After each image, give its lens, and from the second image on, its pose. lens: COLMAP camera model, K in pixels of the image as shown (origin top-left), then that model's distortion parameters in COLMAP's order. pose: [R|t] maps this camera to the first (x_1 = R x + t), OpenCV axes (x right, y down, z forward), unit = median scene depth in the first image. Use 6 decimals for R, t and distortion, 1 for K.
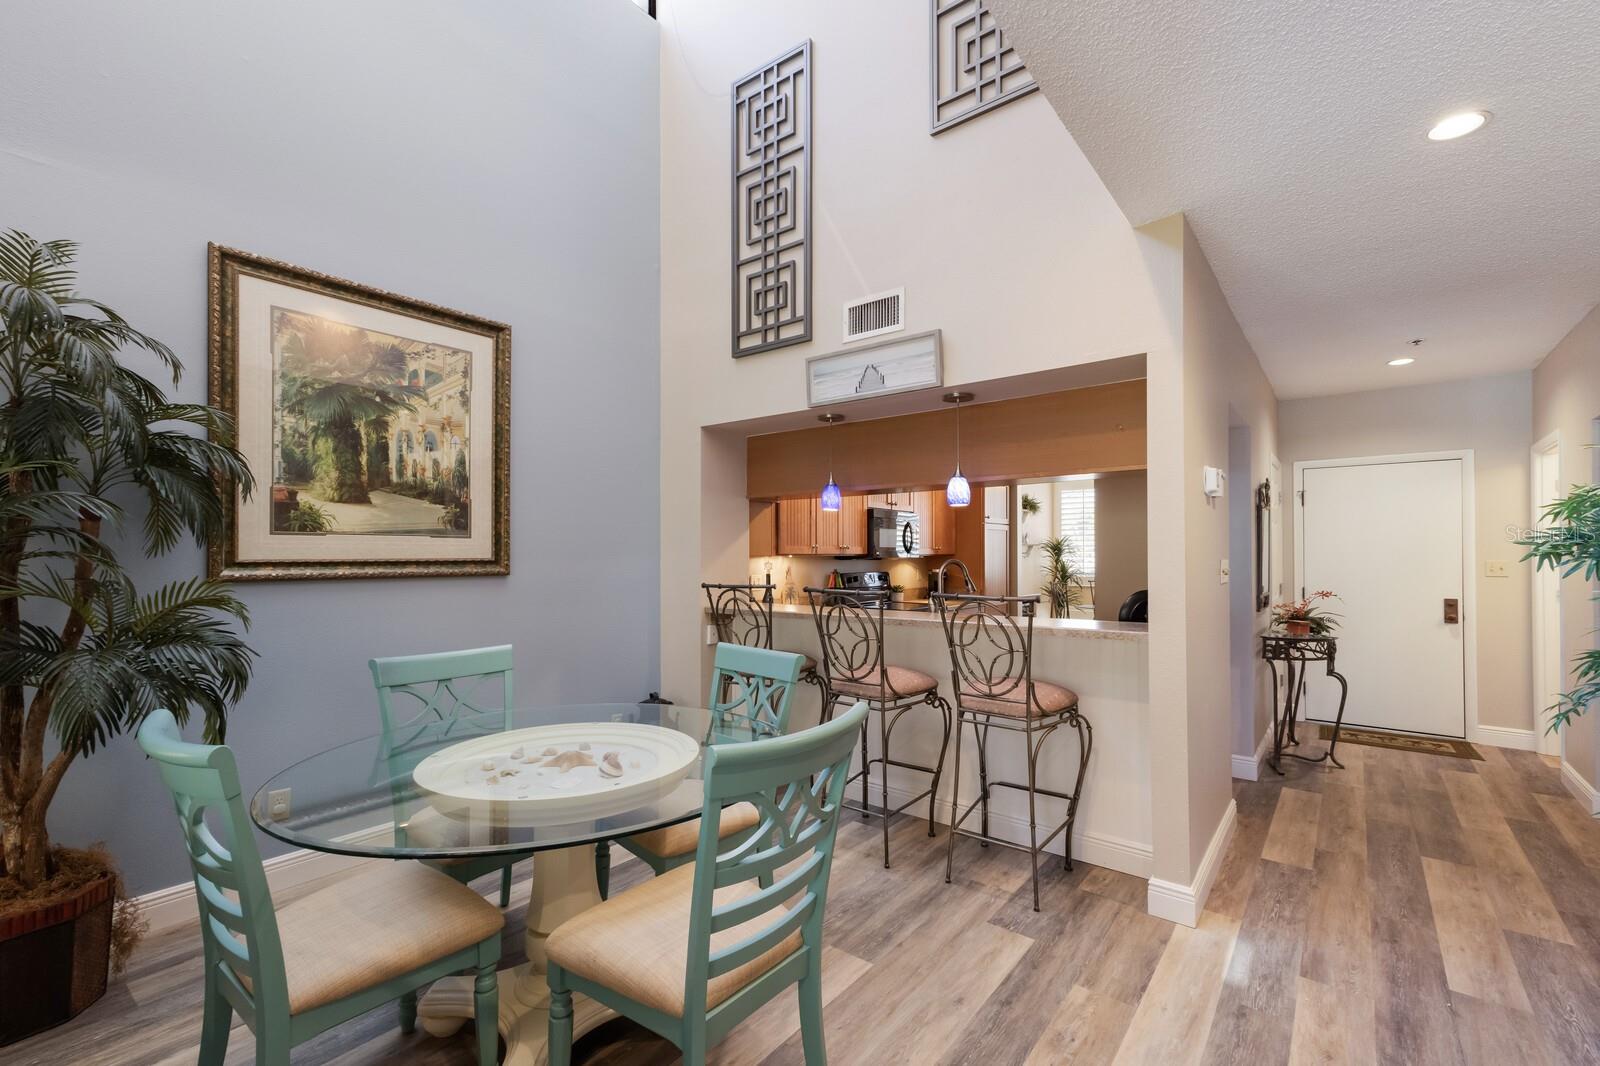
lens RADIAL K [[693.2, 0, 795.6], [0, 693.2, 539.1], [0, 0, 1]] dist [0.012248, 0.002964]
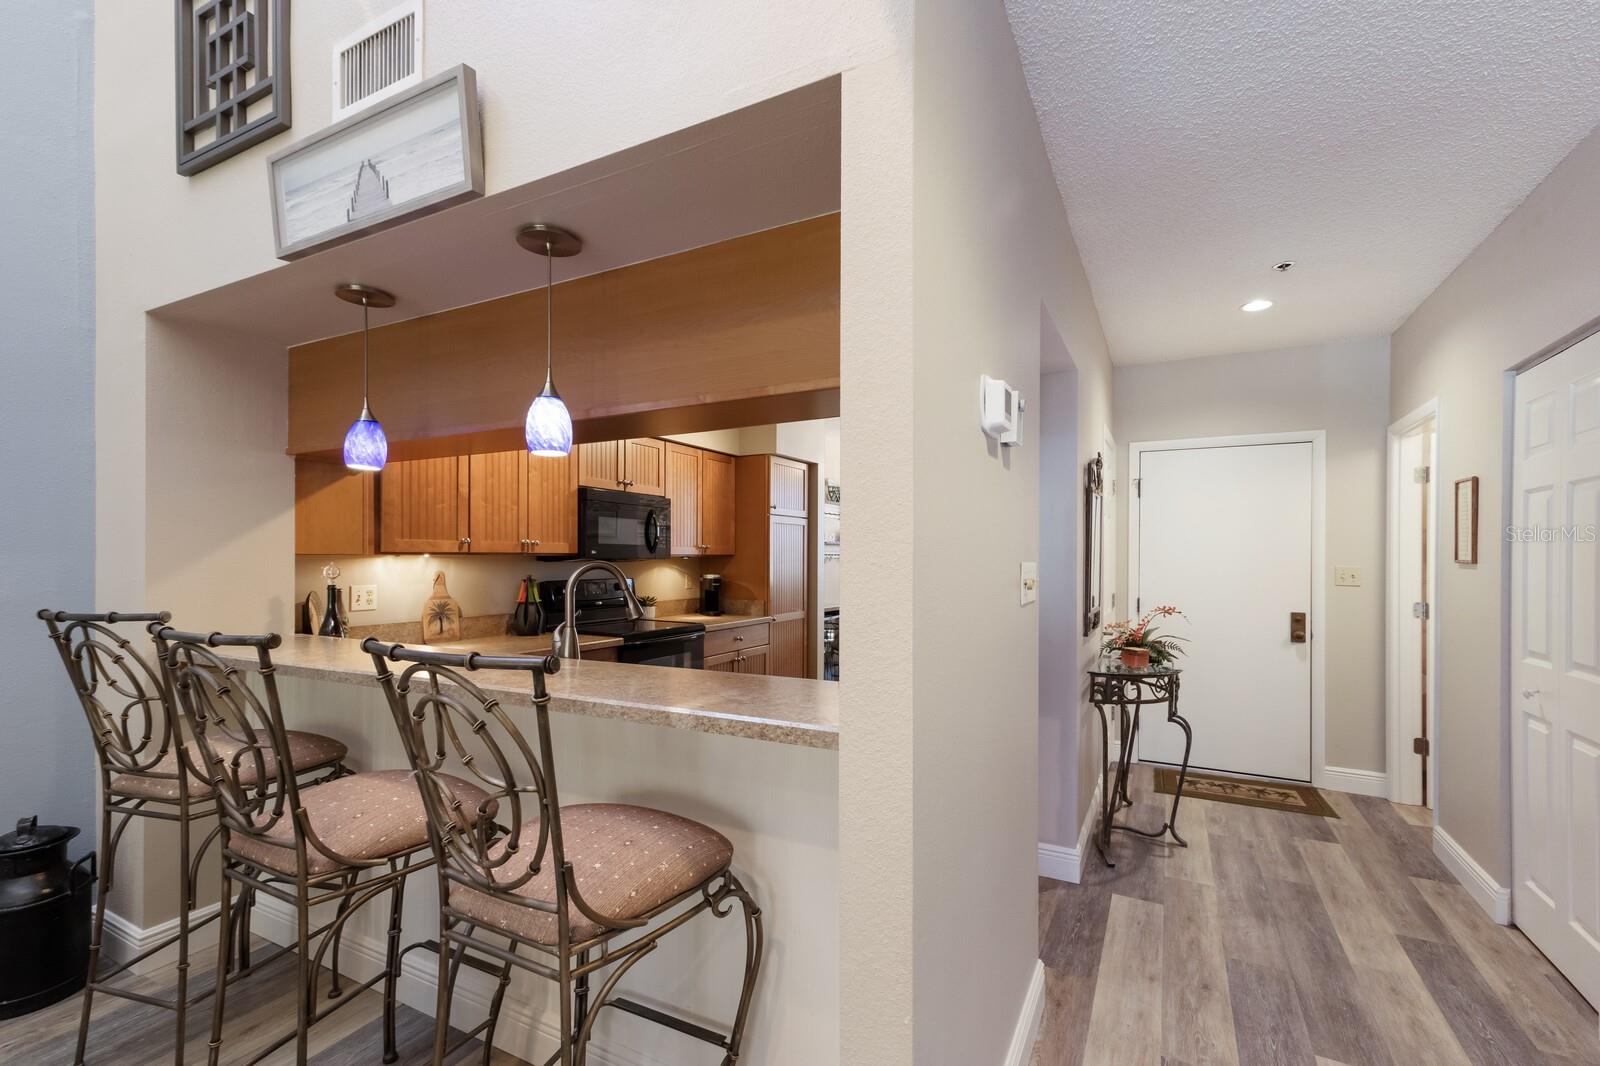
lens RADIAL K [[693.2, 0, 797.7], [0, 693.2, 547.3], [0, 0, 1]] dist [0.012248, 0.002964]
pose [[0.983603, 0.008402, 0.180154, 0.283779], [-0.009892, 0.999924, 0.007374, 0.011785], [-0.180078, -0.009035, 0.983611, 0.410074]]
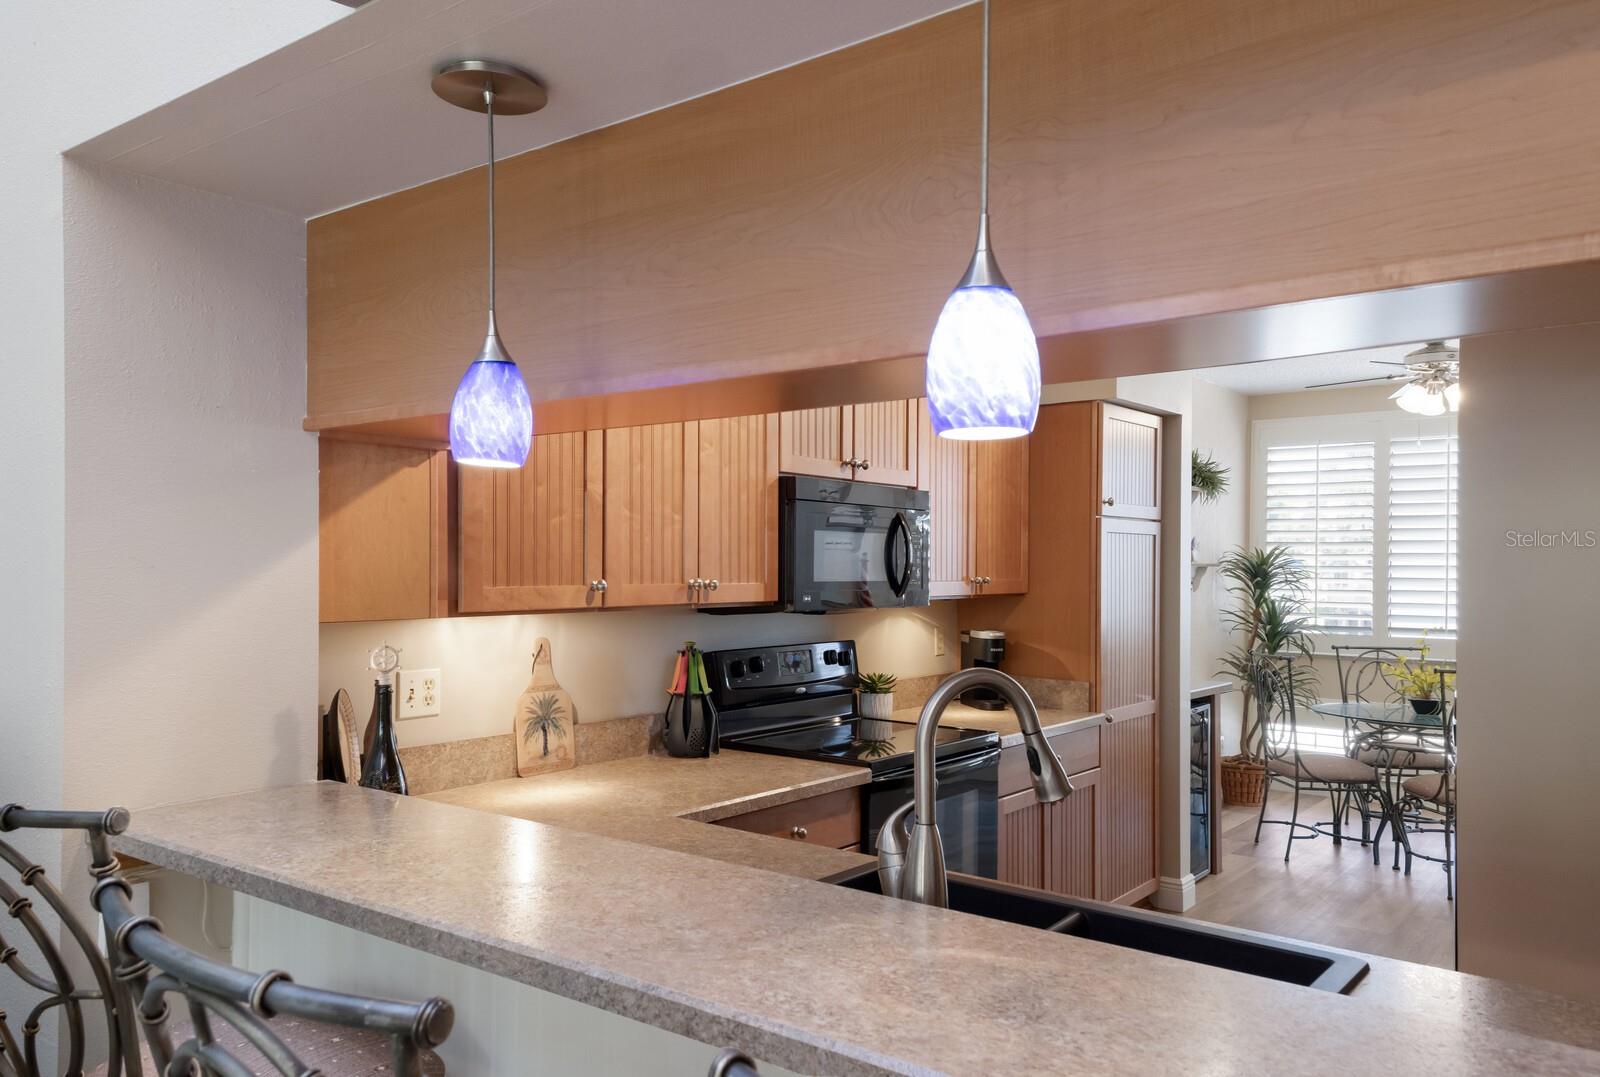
lens RADIAL K [[1139.8, 0, 796.3], [0, 1139.8, 549.6], [0, 0, 1]] dist [0.065541, -0.012320]
pose [[0.999933, 0.008156, 0.008263, 0.157510], [-0.008240, 0.999914, 0.010159, -0.016872], [-0.008179, -0.010226, 0.999914, 0.591023]]
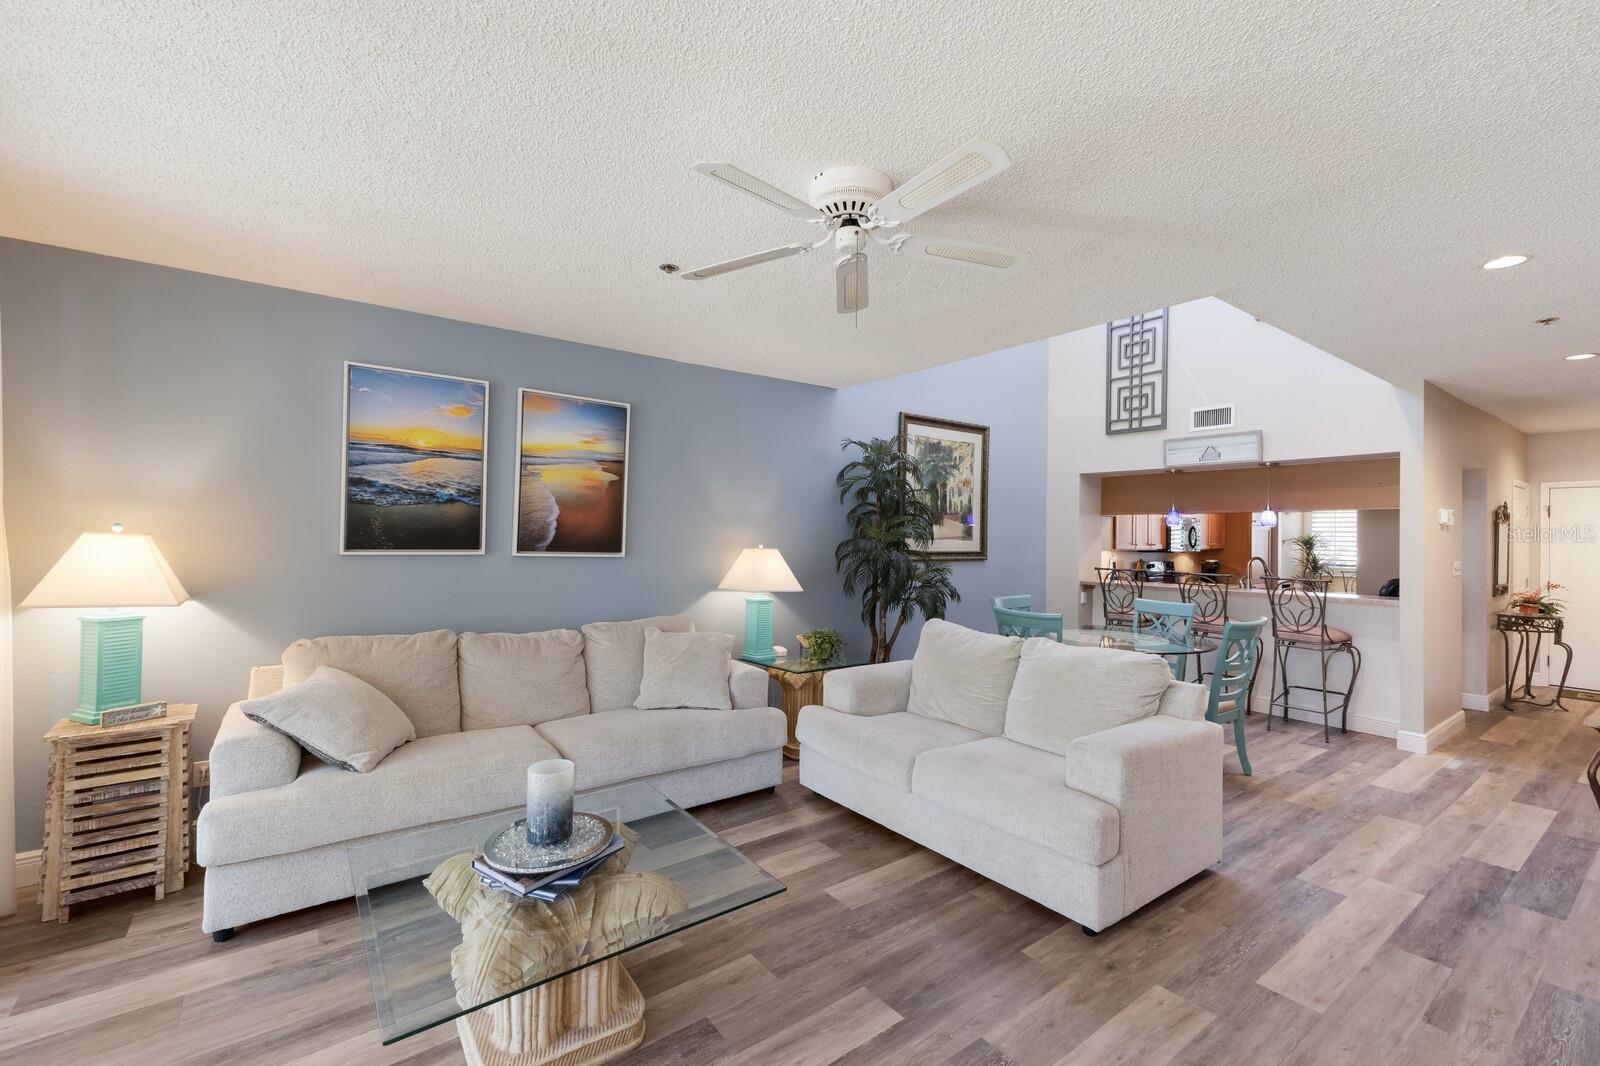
lens RADIAL K [[691.3, 0, 774.0], [0, 691.3, 520.8], [0, 0, 1]] dist [0.008091, -0.000488]
pose [[0.964254, 0.008918, -0.264829, -0.440868], [-0.007990, 0.999958, 0.004581, -0.054055], [0.264859, -0.002301, 0.964285, -0.886079]]
